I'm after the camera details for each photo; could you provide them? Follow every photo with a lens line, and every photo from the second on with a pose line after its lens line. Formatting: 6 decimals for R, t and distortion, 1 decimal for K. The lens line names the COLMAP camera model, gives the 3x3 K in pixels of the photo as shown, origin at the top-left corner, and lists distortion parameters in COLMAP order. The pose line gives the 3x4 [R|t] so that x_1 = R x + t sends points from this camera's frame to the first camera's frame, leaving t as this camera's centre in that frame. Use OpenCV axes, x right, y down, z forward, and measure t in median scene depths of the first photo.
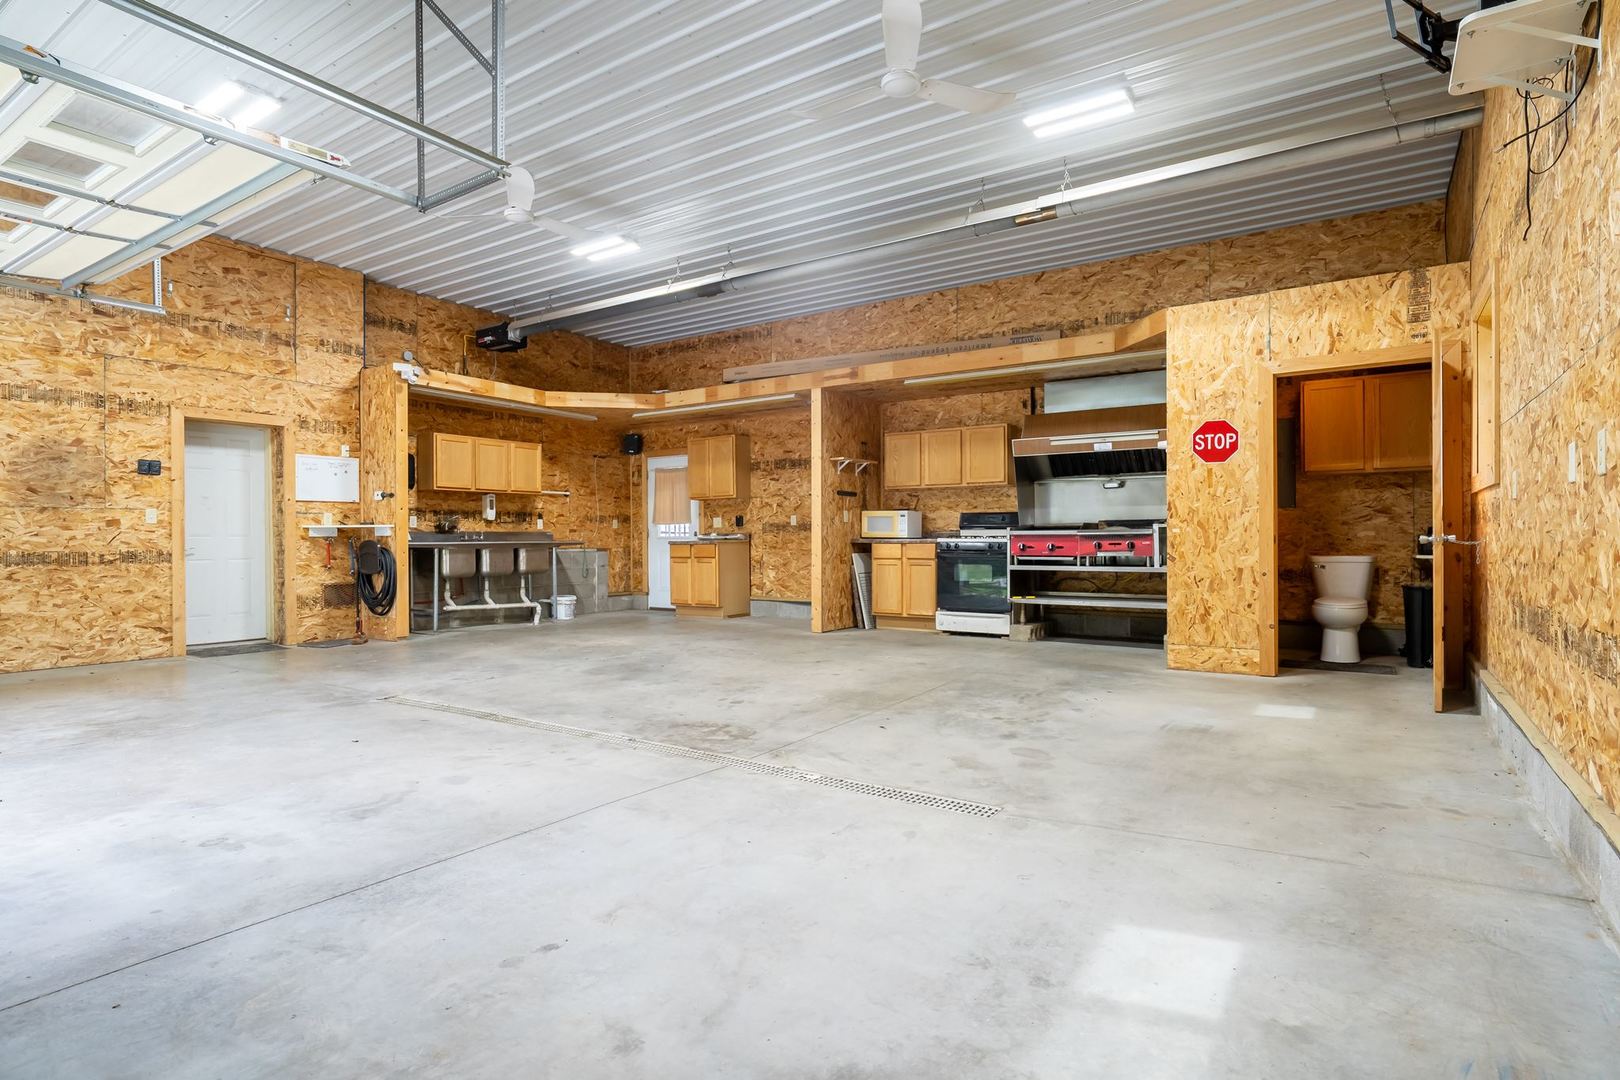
lens RADIAL K [[831.4, 0, 819.0], [0, 831.4, 540.0], [0, 0, 1]] dist [0.002342, -0.000339]
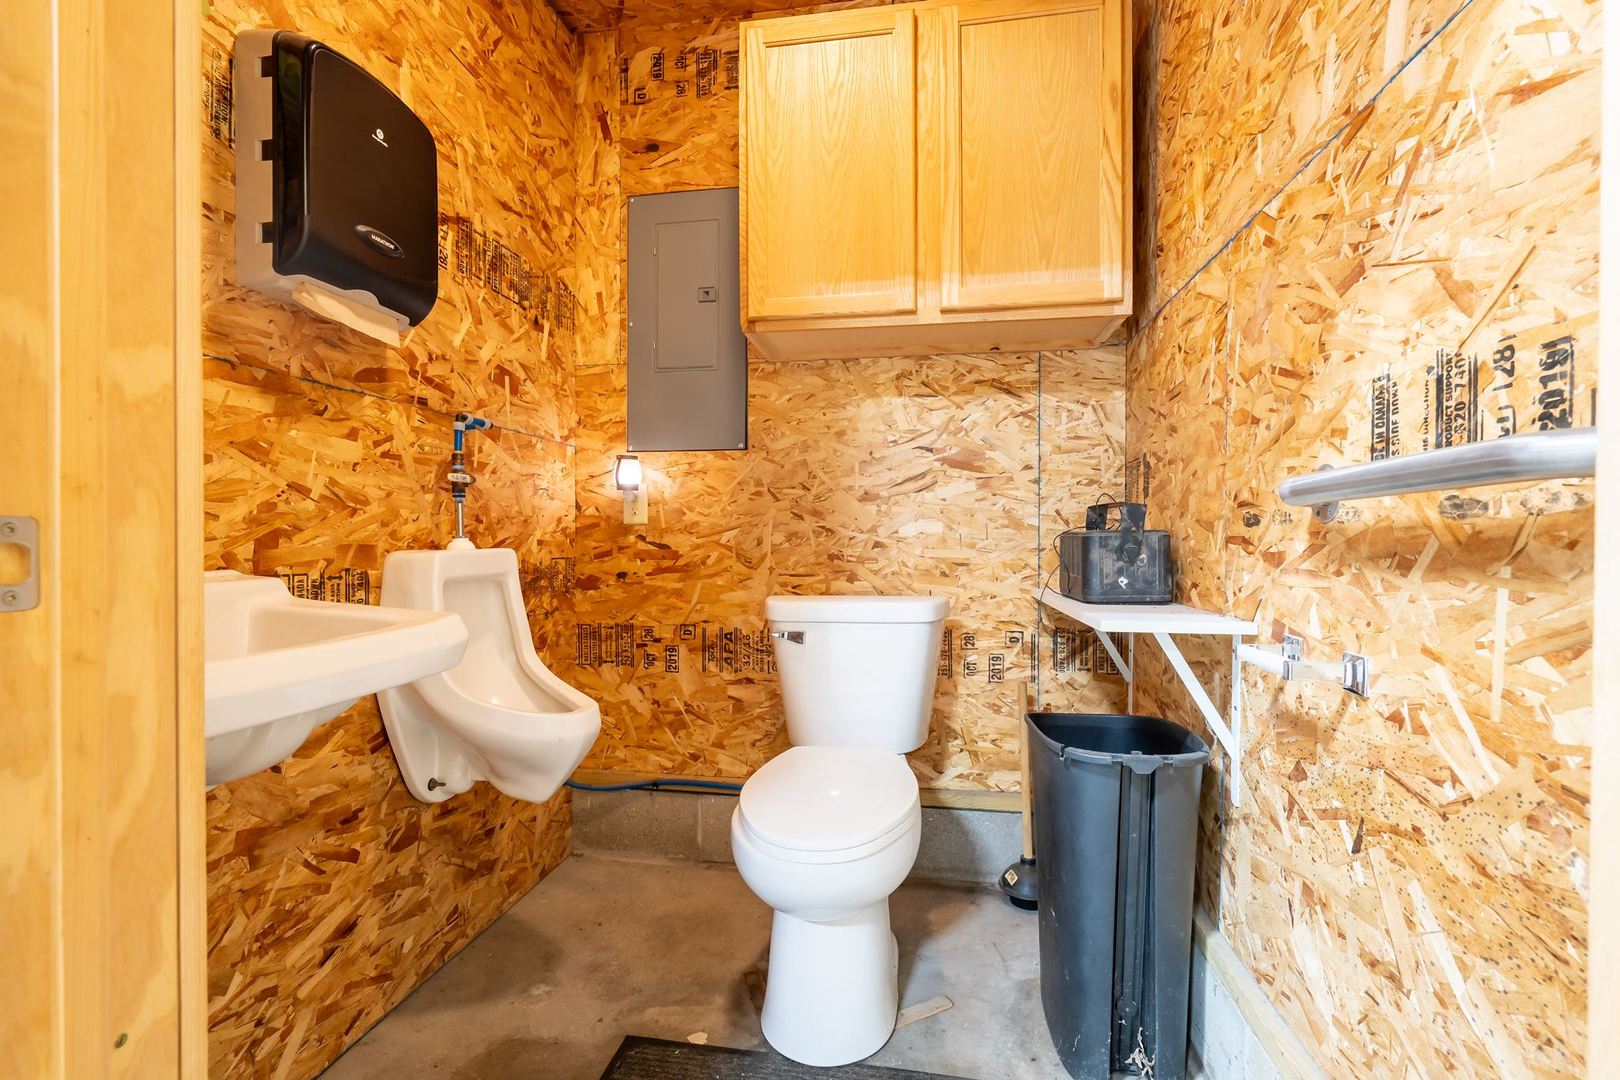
lens RADIAL K [[739.5, 0, 806.7], [0, 739.5, 546.3], [0, 0, 1]] dist [0.000692, 0.000012]
pose [[0.915786, 0.005217, 0.401633, 0.498172], [-0.005518, 0.999985, -0.000408, 0.000375], [-0.401629, -0.001842, 0.915801, 0.749496]]
